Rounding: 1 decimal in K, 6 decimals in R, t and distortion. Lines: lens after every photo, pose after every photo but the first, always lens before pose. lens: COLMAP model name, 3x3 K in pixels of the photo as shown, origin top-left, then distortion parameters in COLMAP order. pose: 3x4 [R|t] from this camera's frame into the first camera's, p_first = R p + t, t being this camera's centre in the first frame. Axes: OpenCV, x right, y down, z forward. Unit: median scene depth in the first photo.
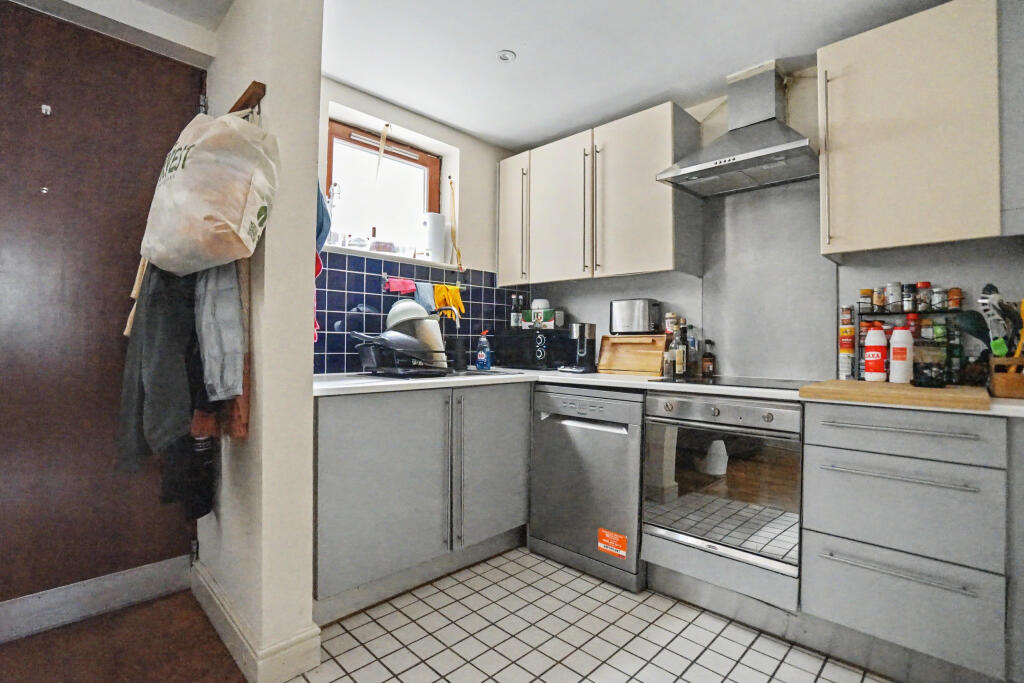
lens RADIAL K [[481.1, 0, 508.4], [0, 481.1, 339.1], [0, 0, 1]] dist [-0.078079, 0.040036]
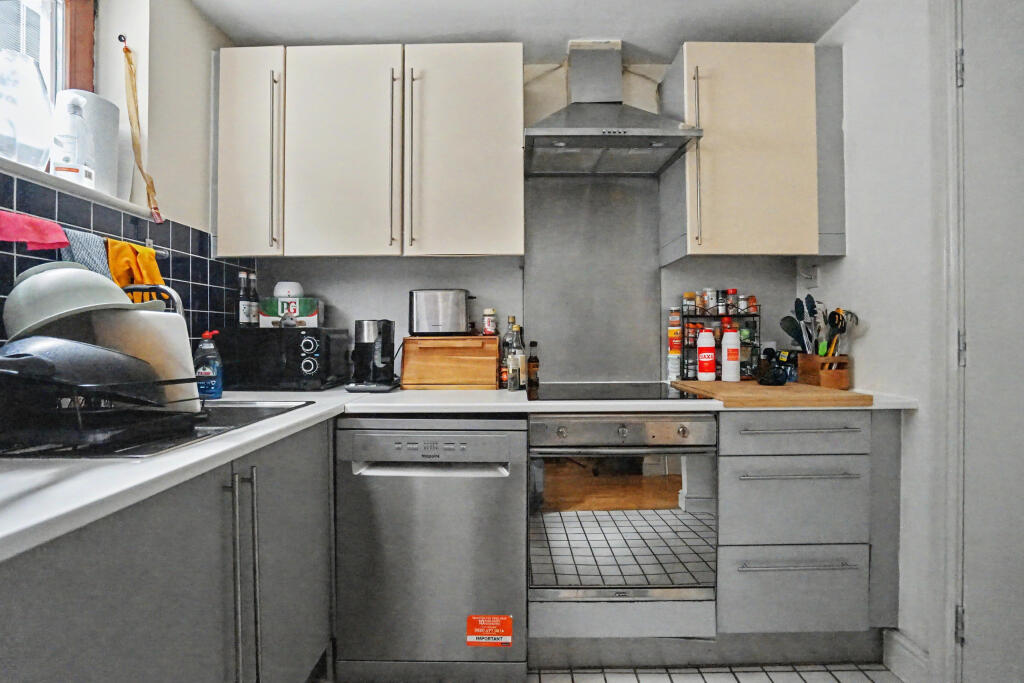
lens RADIAL K [[481.1, 0, 508.4], [0, 481.1, 339.1], [0, 0, 1]] dist [-0.078079, 0.040036]
pose [[0.718629, -0.015432, 0.695222, -0.201067], [0.004633, 0.999838, 0.017406, -0.017334], [-0.695378, -0.009288, 0.718584, 0.386823]]
